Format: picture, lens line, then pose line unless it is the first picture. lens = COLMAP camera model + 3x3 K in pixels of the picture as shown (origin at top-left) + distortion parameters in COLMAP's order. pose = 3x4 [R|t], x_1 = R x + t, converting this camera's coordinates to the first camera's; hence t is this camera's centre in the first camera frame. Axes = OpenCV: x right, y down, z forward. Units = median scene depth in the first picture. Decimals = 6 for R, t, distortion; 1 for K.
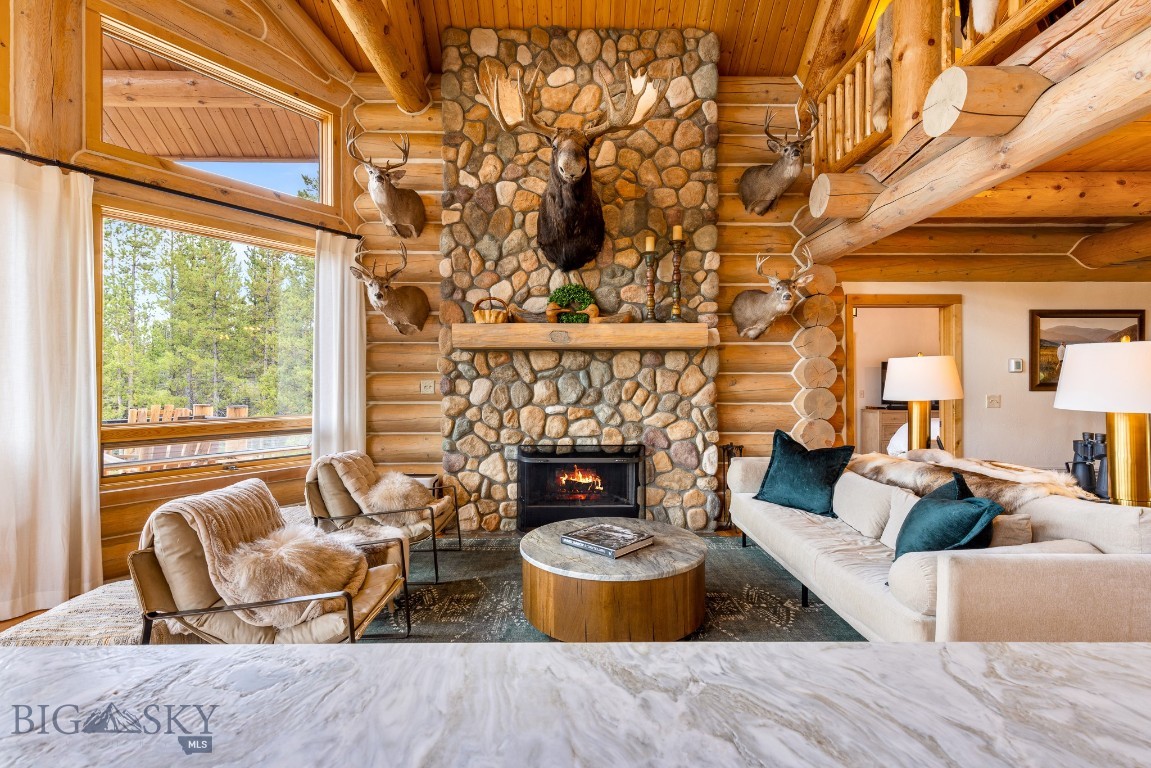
lens RADIAL K [[514.9, 0, 573.9], [0, 514.9, 383.4], [0, 0, 1]] dist [0.006658, -0.001960]
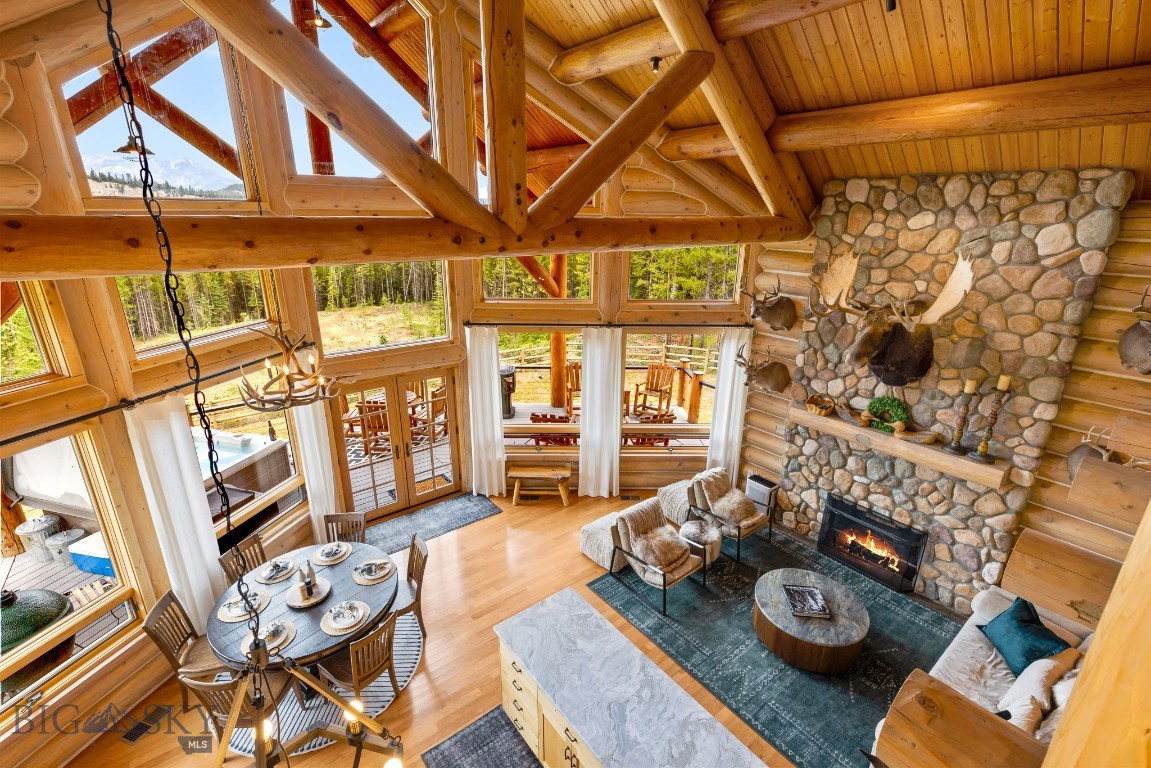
lens RADIAL K [[514.9, 0, 577.5], [0, 514.9, 386.2], [0, 0, 1]] dist [0.006658, -0.001960]
pose [[0.610044, 0.262209, -0.747725, 0.456907], [-0.009262, 0.945954, 0.324167, -0.610875], [0.792313, -0.190831, 0.579503, -0.322170]]
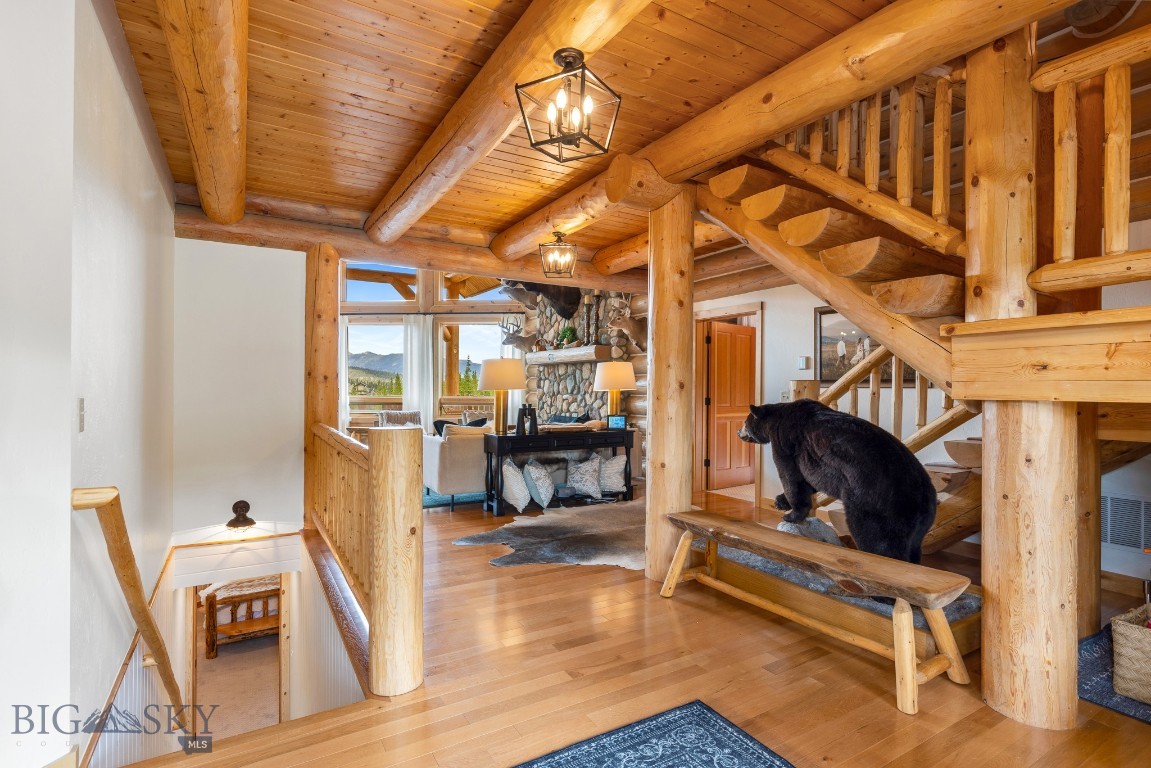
lens RADIAL K [[566.3, 0, 579.3], [0, 566.3, 386.5], [0, 0, 1]] dist [0.001397, 0.000021]
pose [[0.502750, 0.004318, -0.864421, 1.700070], [-0.005516, 0.999983, 0.001787, 0.011454], [0.864414, 0.003870, 0.502766, 0.046056]]
